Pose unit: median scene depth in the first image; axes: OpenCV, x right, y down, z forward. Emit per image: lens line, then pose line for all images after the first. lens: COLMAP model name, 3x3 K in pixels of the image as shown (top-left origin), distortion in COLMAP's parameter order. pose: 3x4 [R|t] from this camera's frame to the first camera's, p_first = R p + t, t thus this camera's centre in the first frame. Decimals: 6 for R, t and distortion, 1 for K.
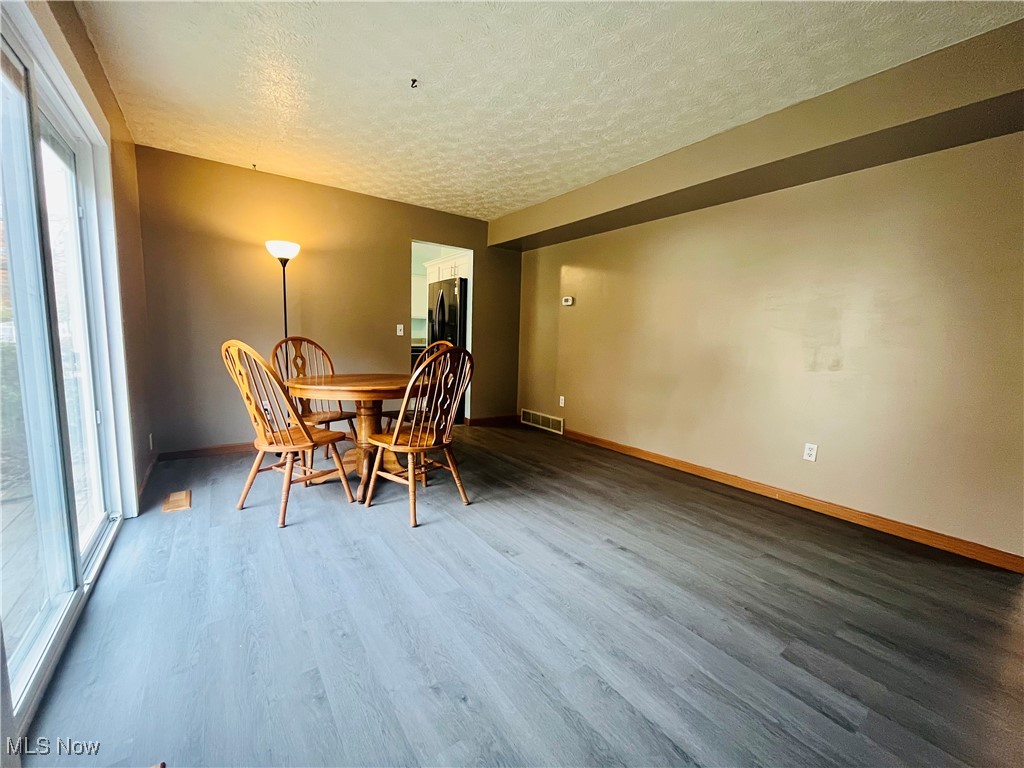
lens RADIAL K [[412.2, 0, 511.8], [0, 412.2, 384.6], [0, 0, 1]] dist [-0.001996, -0.000115]
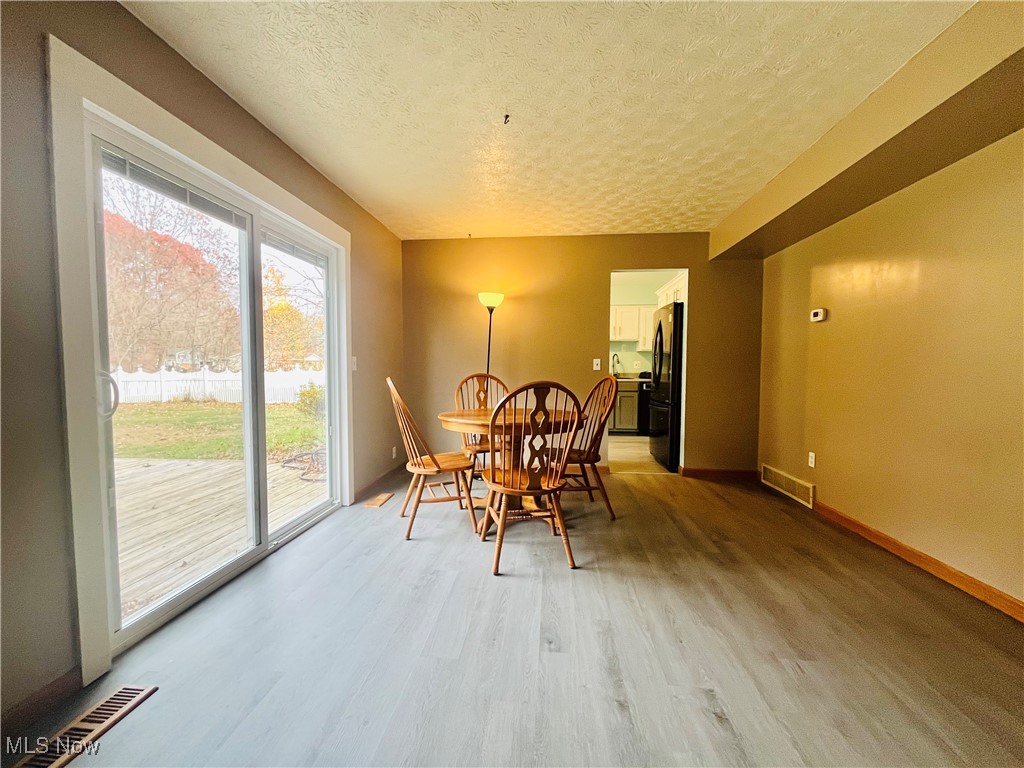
lens RADIAL K [[412.2, 0, 511.1], [0, 412.2, 385.3], [0, 0, 1]] dist [-0.001996, -0.000115]
pose [[0.750946, 0.001142, -0.660362, 0.257300], [-0.056669, 0.996421, -0.062719, -0.015293], [0.657927, 0.084521, 0.748323, 0.186444]]
